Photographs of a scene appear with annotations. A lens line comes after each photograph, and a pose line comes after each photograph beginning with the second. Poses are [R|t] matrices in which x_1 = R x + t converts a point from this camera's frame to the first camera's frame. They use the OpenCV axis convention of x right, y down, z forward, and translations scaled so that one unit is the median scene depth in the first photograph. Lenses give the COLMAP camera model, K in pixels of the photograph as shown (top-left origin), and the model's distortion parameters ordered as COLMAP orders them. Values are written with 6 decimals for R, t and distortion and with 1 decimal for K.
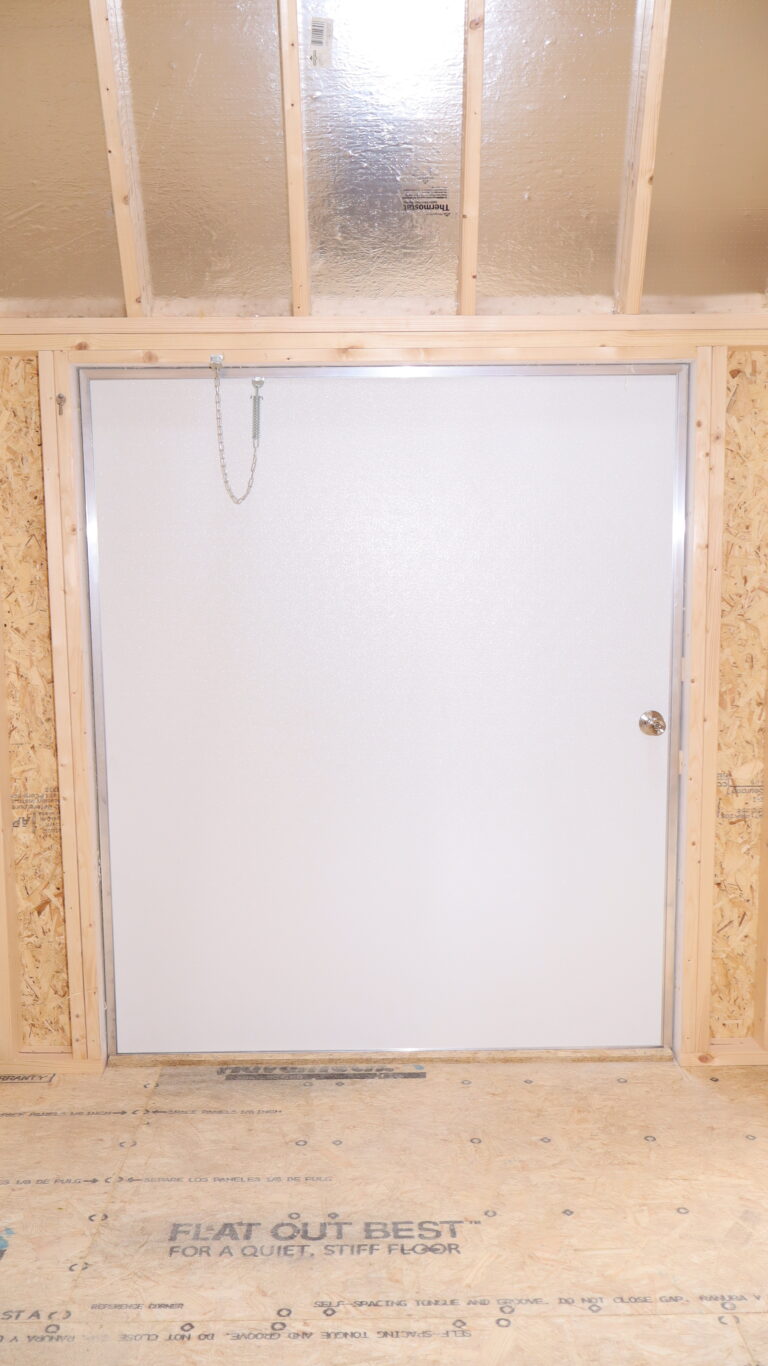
lens RADIAL K [[1139.3, 0, 385.0], [0, 1139.3, 680.5], [0, 0, 1]] dist [-0.002018, 0.000132]
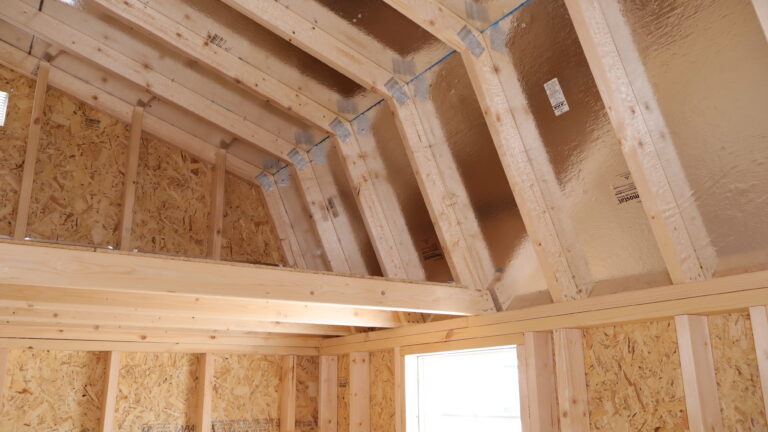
lens RADIAL K [[640.6, 0, 382.7], [0, 640.6, 216.8], [0, 0, 1]] dist [-0.002018, 0.000132]
pose [[0.553889, -0.219304, -0.803189, -0.029544], [-0.110975, 0.936633, -0.332270, -0.143796], [0.825161, 0.273175, 0.494453, 0.449299]]
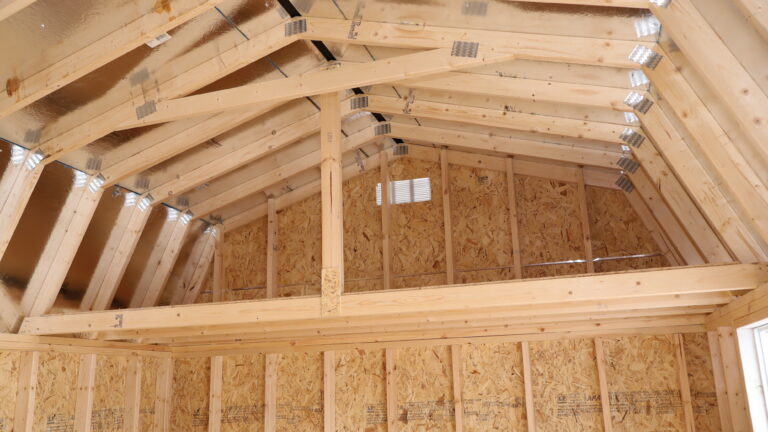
lens RADIAL K [[640.6, 0, 382.1], [0, 640.6, 218.0], [0, 0, 1]] dist [-0.002018, 0.000132]
pose [[-0.293172, -0.227685, -0.928552, 0.286340], [-0.102004, 0.973134, -0.206410, -0.173944], [0.950602, 0.034202, -0.308521, 0.756893]]
